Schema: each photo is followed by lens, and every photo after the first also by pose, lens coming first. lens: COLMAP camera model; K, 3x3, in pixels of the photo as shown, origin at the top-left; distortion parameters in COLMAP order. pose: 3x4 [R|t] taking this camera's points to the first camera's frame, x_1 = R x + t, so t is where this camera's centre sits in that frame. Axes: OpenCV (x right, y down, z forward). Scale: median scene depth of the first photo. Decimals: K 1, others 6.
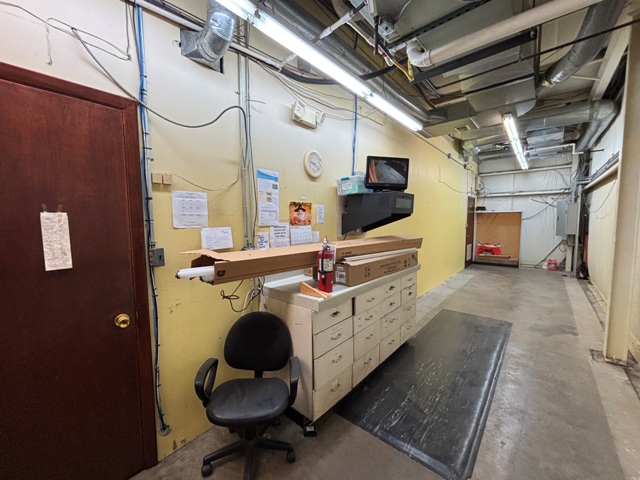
lens RADIAL K [[258.2, 0, 316.2], [0, 258.2, 241.8], [0, 0, 1]] dist [0.001991, -0.001243]
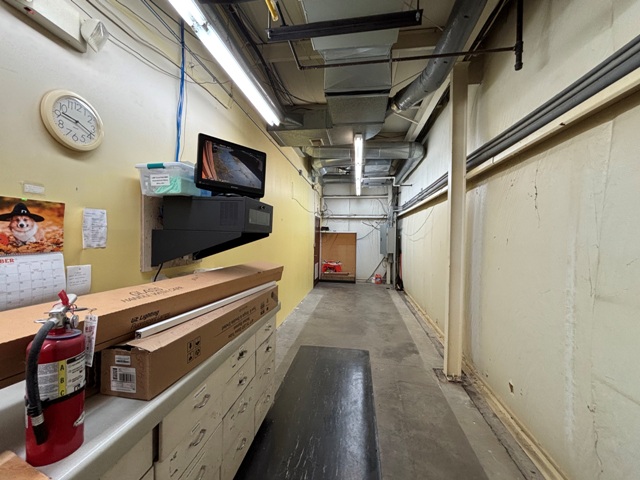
lens RADIAL K [[258.2, 0, 317.3], [0, 258.2, 240.4], [0, 0, 1]] dist [0.001991, -0.001243]
pose [[0.837363, 0.013673, 0.546476, 0.091974], [0.022617, 0.997965, -0.059626, -0.042849], [-0.546179, 0.062288, 0.835349, 0.333786]]
